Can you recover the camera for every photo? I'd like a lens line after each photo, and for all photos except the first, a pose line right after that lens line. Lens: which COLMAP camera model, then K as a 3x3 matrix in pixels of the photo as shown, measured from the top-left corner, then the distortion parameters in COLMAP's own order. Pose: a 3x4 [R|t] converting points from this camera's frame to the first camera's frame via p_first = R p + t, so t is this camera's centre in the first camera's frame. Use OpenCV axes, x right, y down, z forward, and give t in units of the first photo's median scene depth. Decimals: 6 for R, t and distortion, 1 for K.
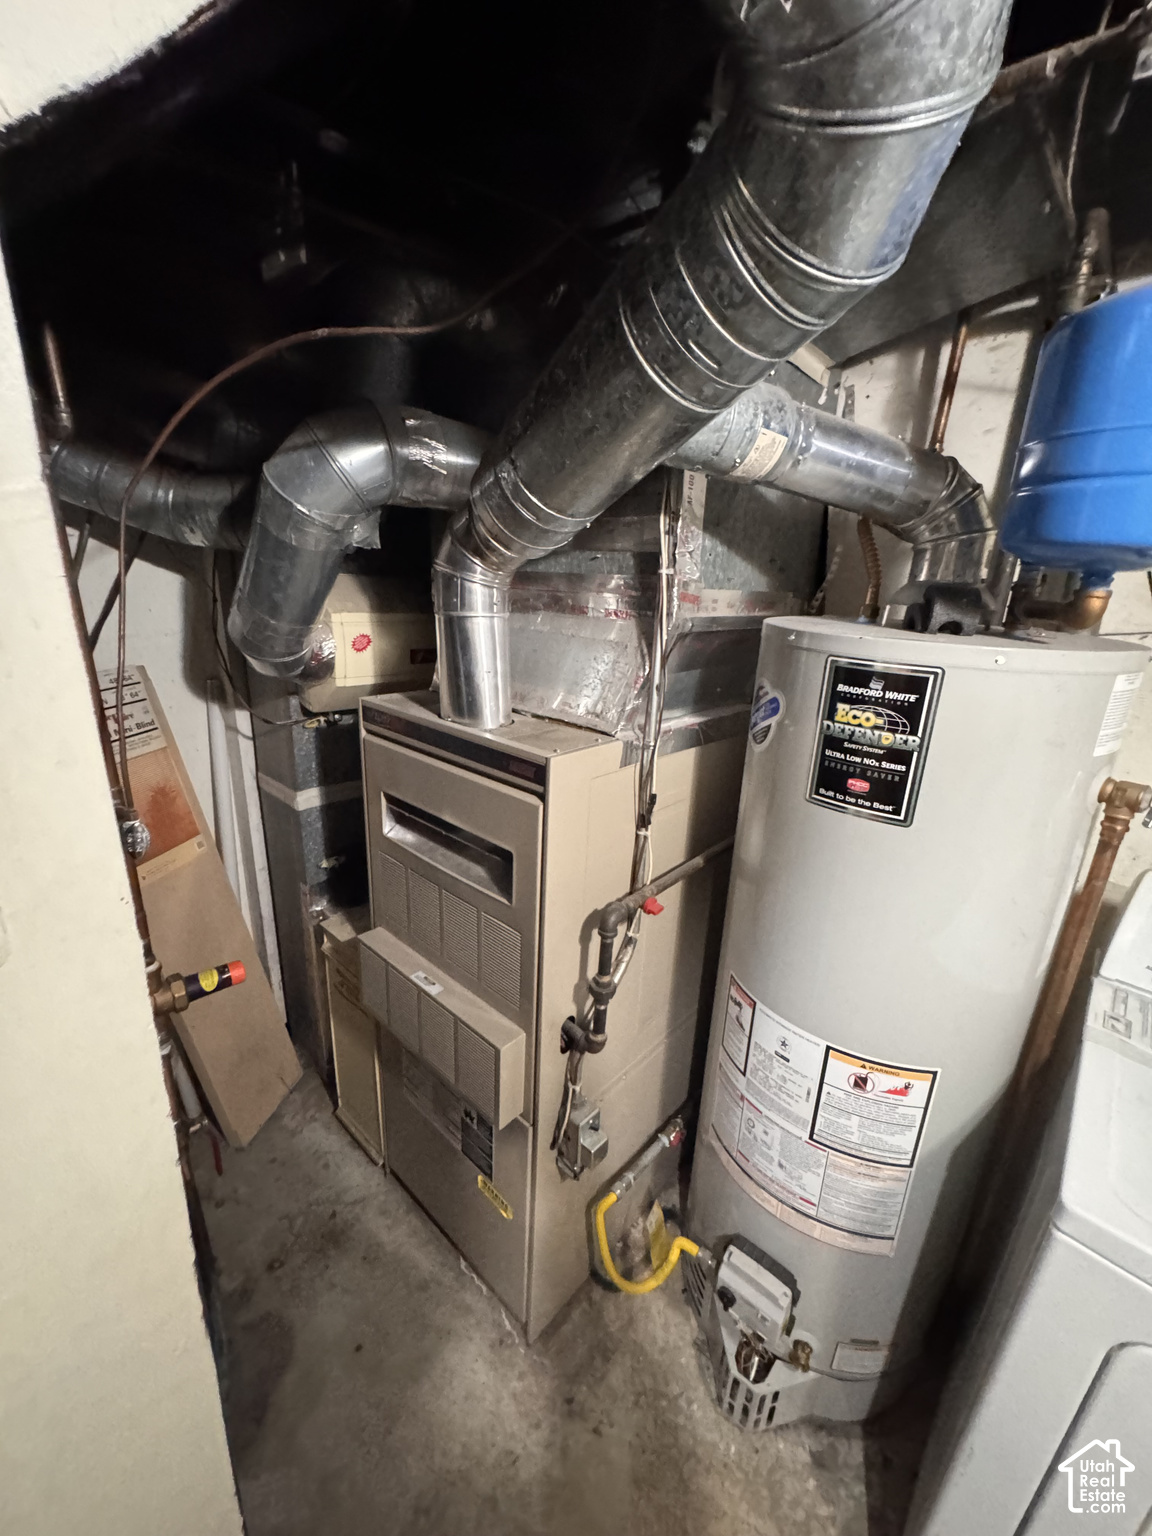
lens RADIAL K [[613.6, 0, 573.6], [0, 613.6, 767.7], [0, 0, 1]] dist [0.002947, -0.000260]
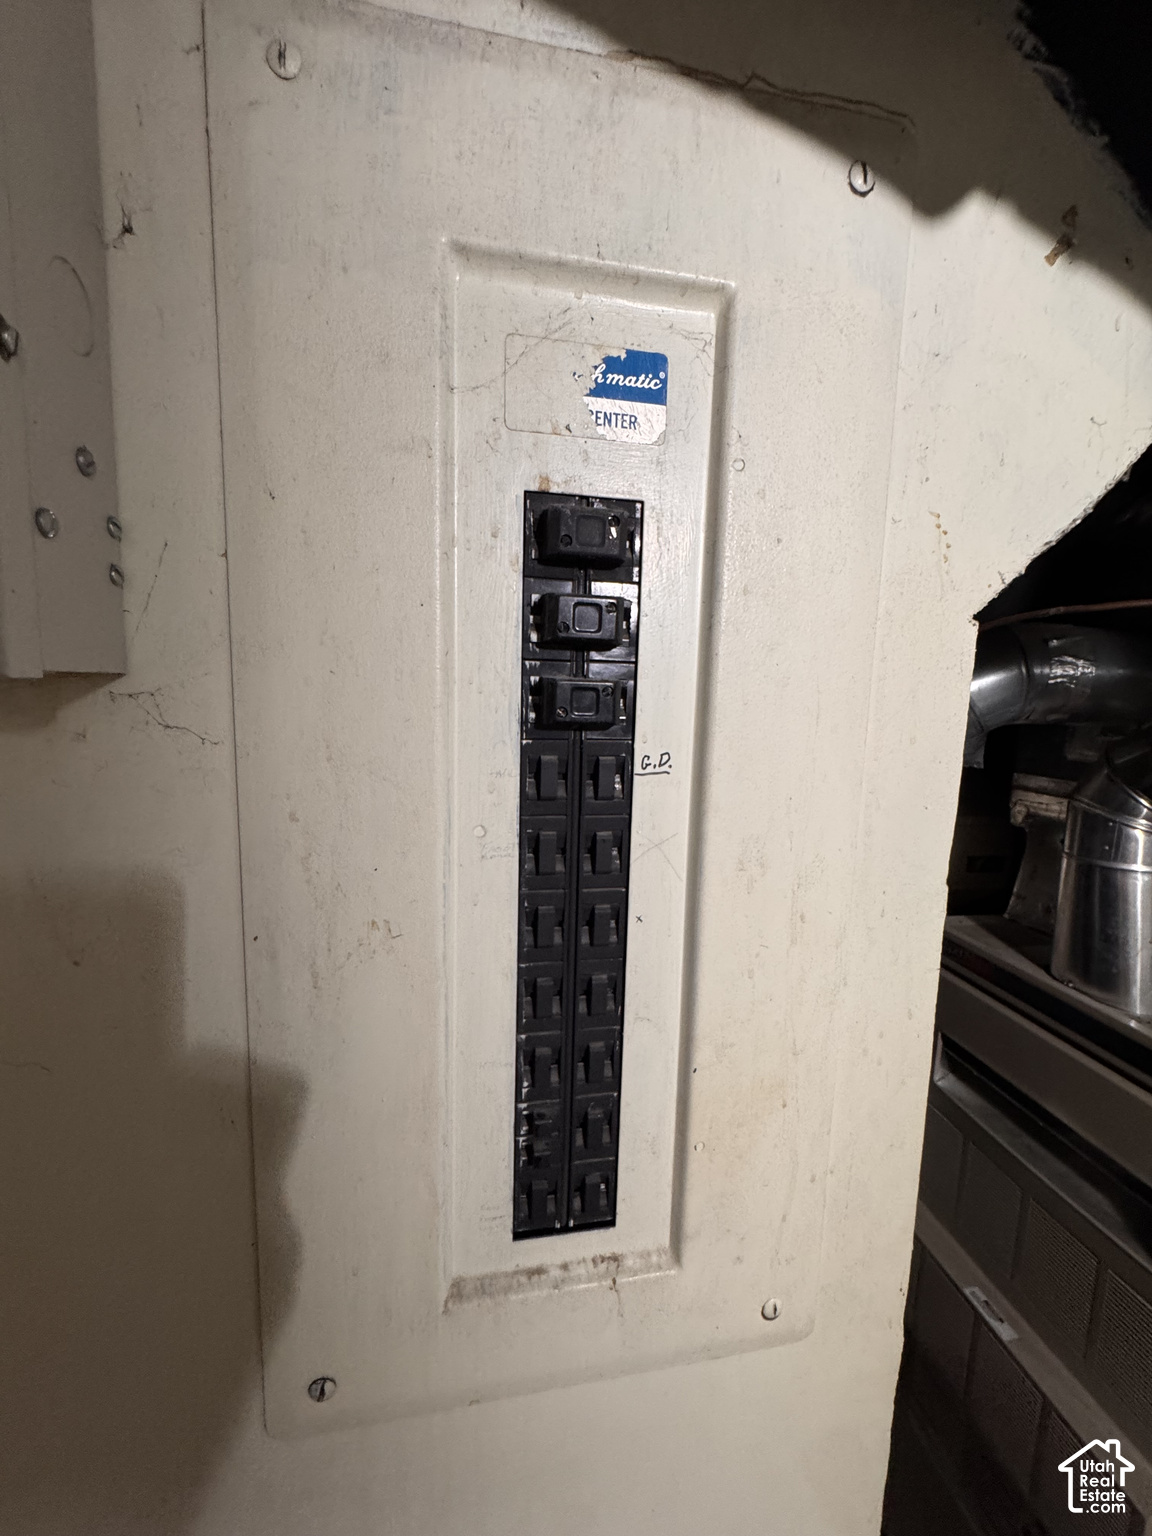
lens RADIAL K [[613.6, 0, 569.7], [0, 613.6, 763.4], [0, 0, 1]] dist [0.002947, -0.000260]
pose [[0.788628, 0.064217, -0.611508, -0.238310], [-0.182246, 0.974254, -0.132722, -0.130529], [0.587242, 0.216113, 0.780027, -0.069277]]
